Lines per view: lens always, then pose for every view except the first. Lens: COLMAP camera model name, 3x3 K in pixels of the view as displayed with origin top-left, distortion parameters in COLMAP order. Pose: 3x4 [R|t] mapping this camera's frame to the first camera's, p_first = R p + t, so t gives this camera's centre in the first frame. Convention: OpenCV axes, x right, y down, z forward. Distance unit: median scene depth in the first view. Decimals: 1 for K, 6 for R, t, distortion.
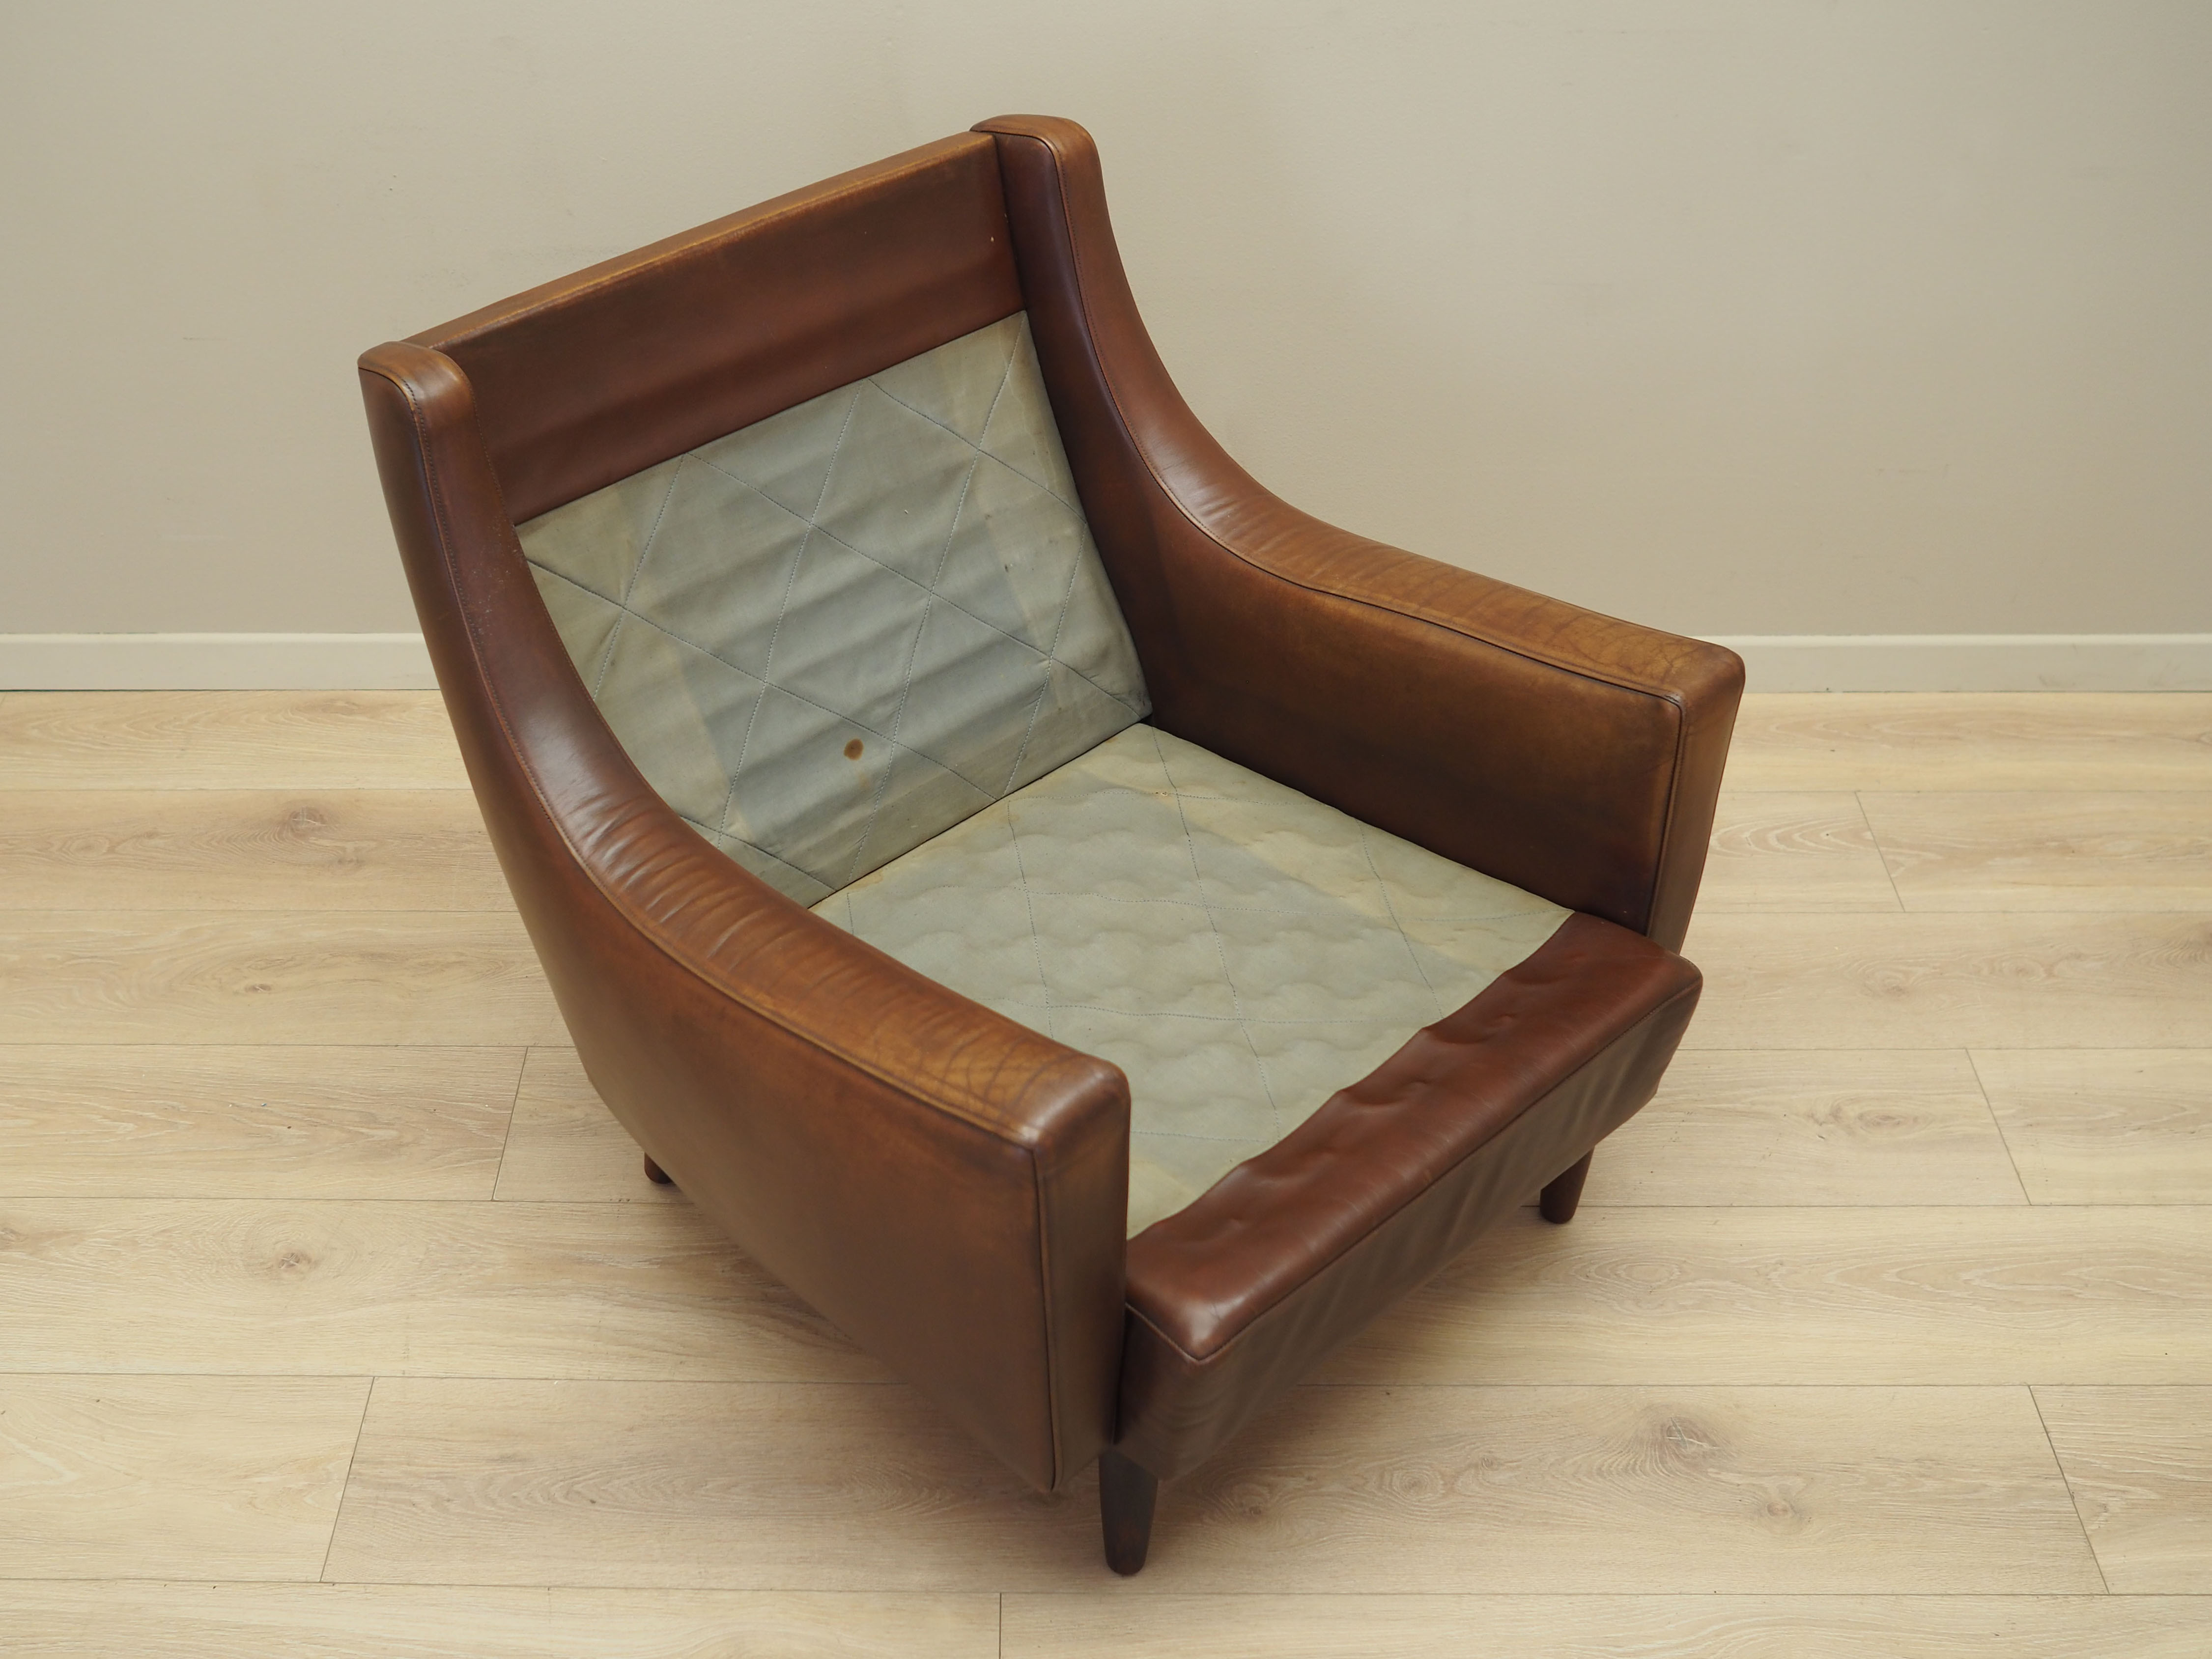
lens RADIAL K [[2438.9, 0, 1017.9], [0, 2438.9, 825.3], [0, 0, 1]] dist [0.011665, 0.008537]
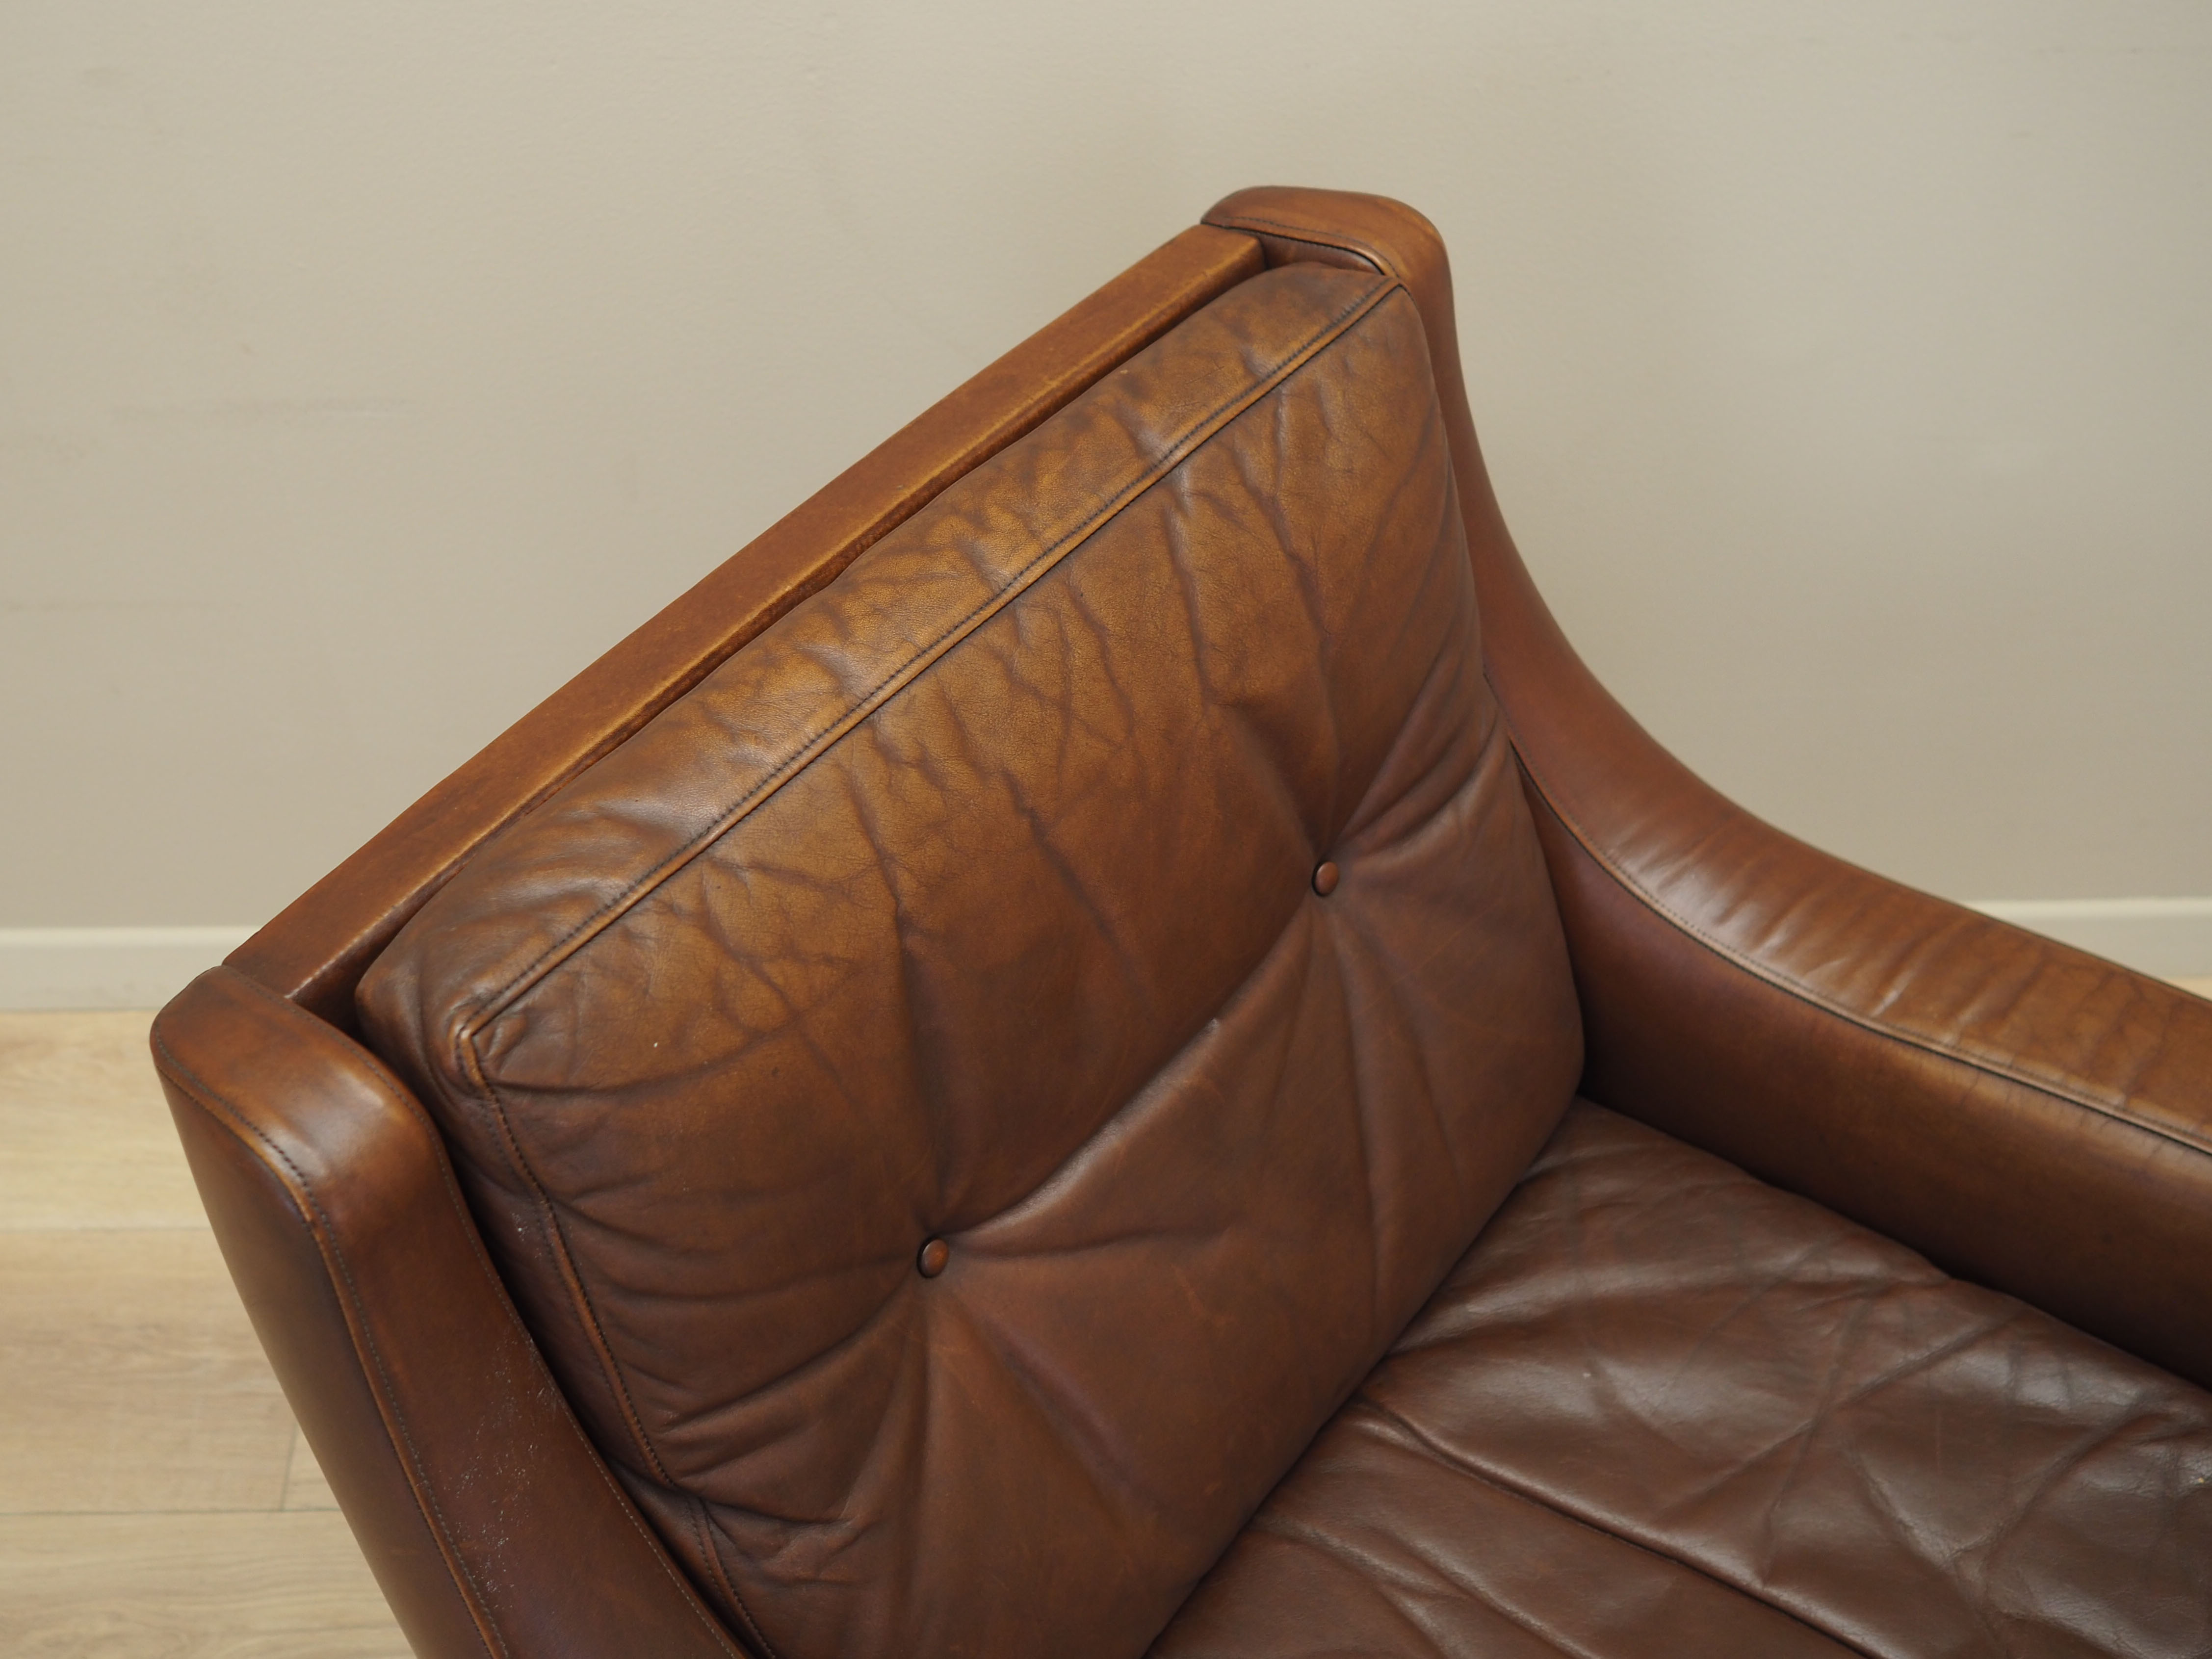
lens RADIAL K [[2487.5, 0, 994.5], [0, 2487.5, 711.0], [0, 0, 1]] dist [-0.013215, 0.018730]
pose [[0.989993, -0.089412, 0.109172, -0.164660], [0.076556, 0.990206, 0.116750, -0.298376], [-0.118542, -0.107224, 0.987143, 0.547772]]
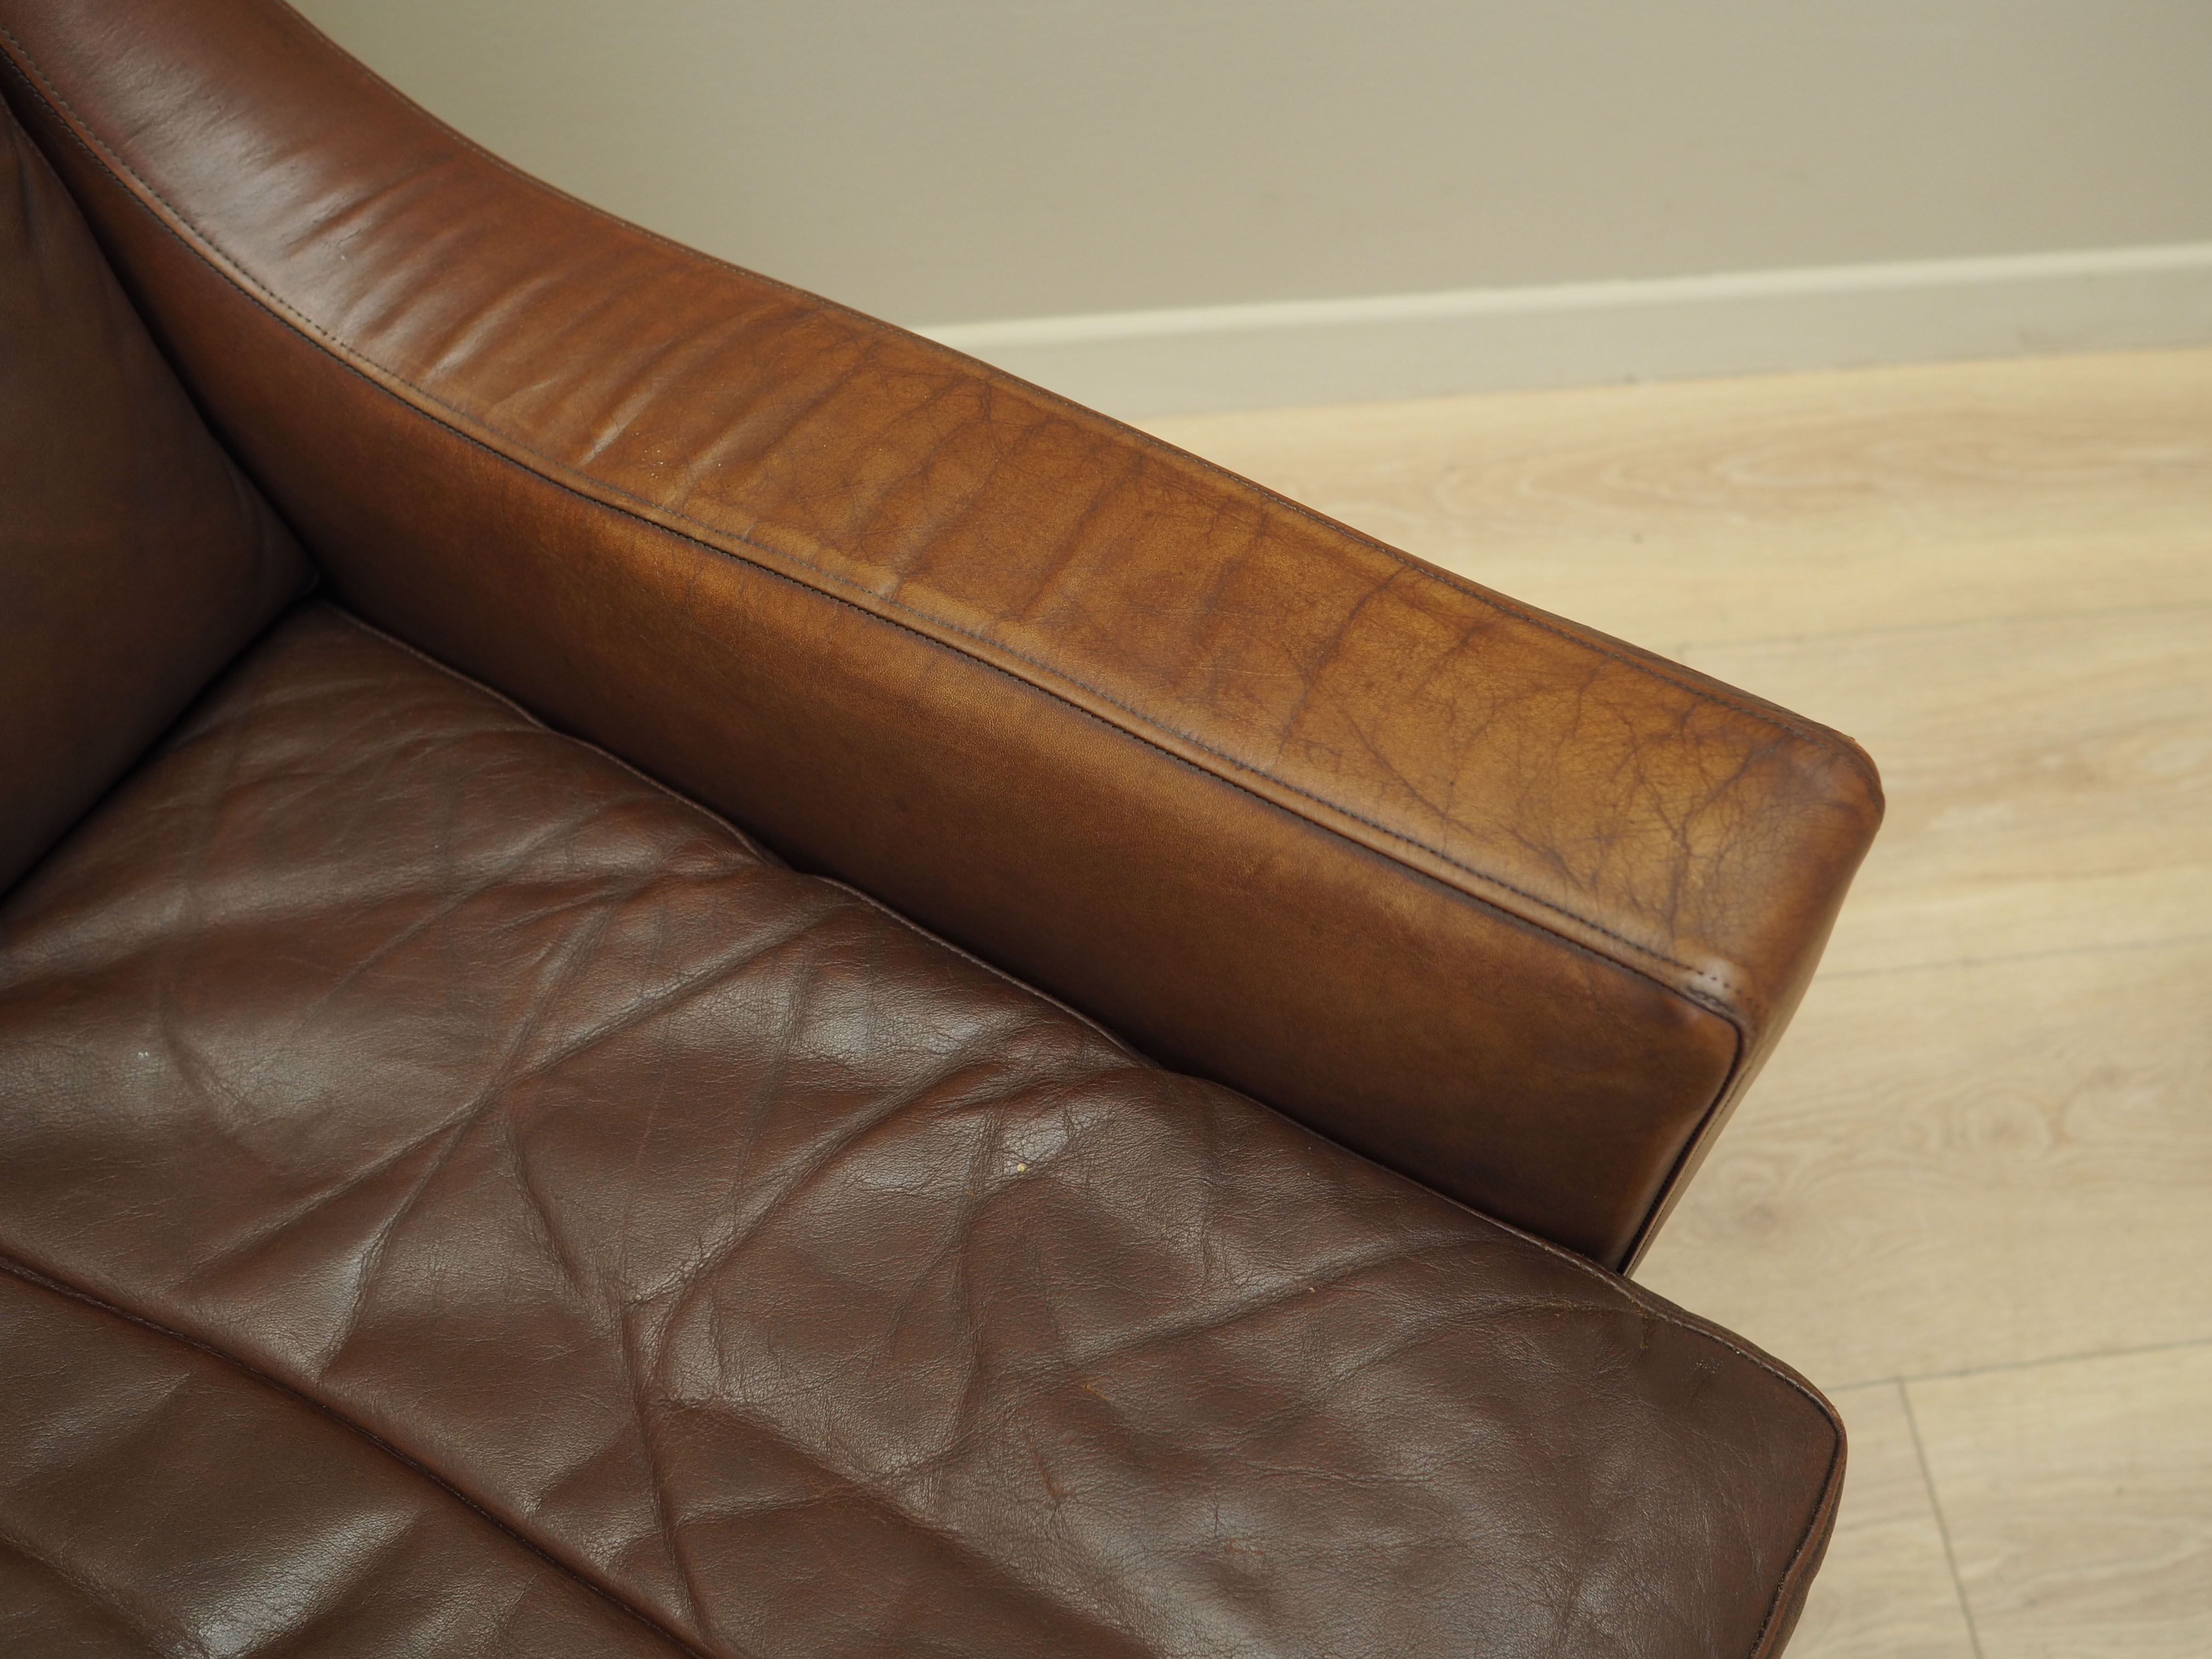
lens RADIAL K [[2388.6, 0, 1155.9], [0, 2388.6, 706.8], [0, 0, 1]] dist [-0.019758, -0.017439]
pose [[0.969971, -0.168712, 0.175191, 0.156818], [0.102957, 0.937397, 0.332697, -0.204919], [-0.220353, -0.304669, 0.926618, 0.771232]]
